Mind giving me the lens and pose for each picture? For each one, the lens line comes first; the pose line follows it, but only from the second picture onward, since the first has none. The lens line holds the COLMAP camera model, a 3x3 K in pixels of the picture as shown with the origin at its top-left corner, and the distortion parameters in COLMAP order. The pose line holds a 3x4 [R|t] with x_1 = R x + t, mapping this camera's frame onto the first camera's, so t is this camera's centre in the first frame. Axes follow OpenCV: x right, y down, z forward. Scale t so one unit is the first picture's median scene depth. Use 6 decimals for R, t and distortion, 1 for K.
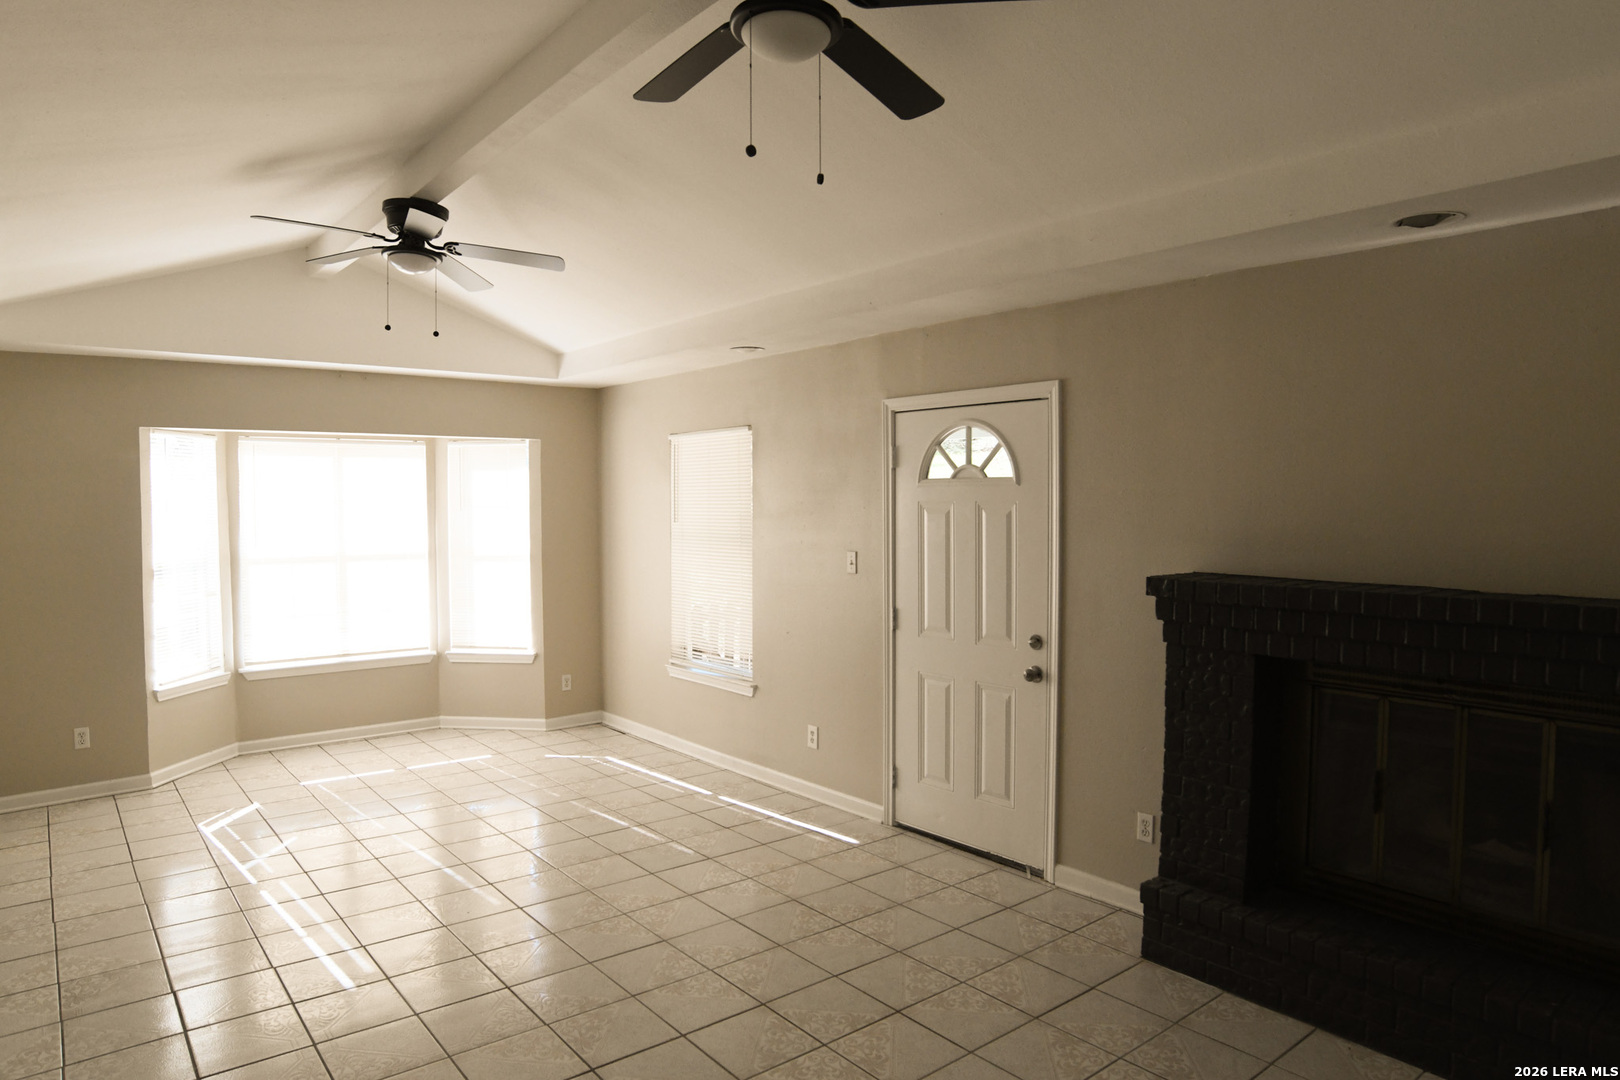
lens RADIAL K [[994.3, 0, 804.3], [0, 994.3, 536.0], [0, 0, 1]] dist [-0.116626, 0.067362]
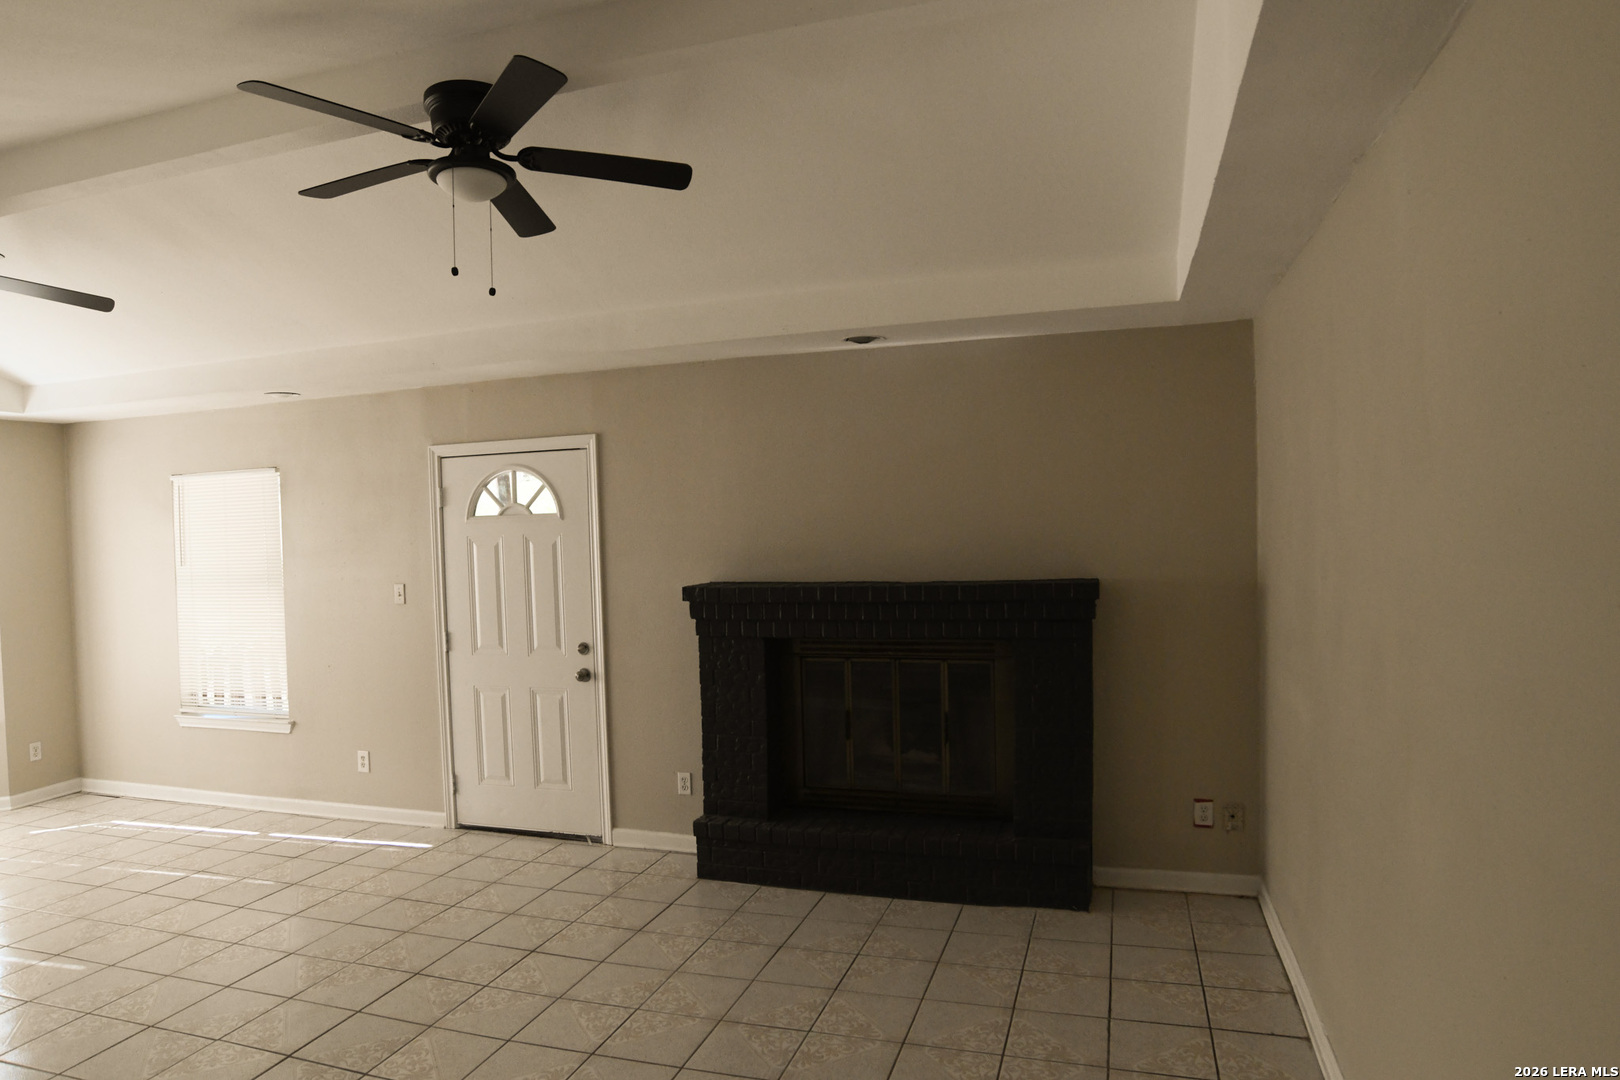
lens RADIAL K [[980.8, 0, 805.2], [0, 980.8, 540.9], [0, 0, 1]] dist [-0.086976, 0.034623]
pose [[0.839100, -0.034036, 0.542911, -0.164176], [0.047821, 0.998792, -0.011294, 0.001671], [-0.541870, 0.035440, 0.839715, -0.143901]]
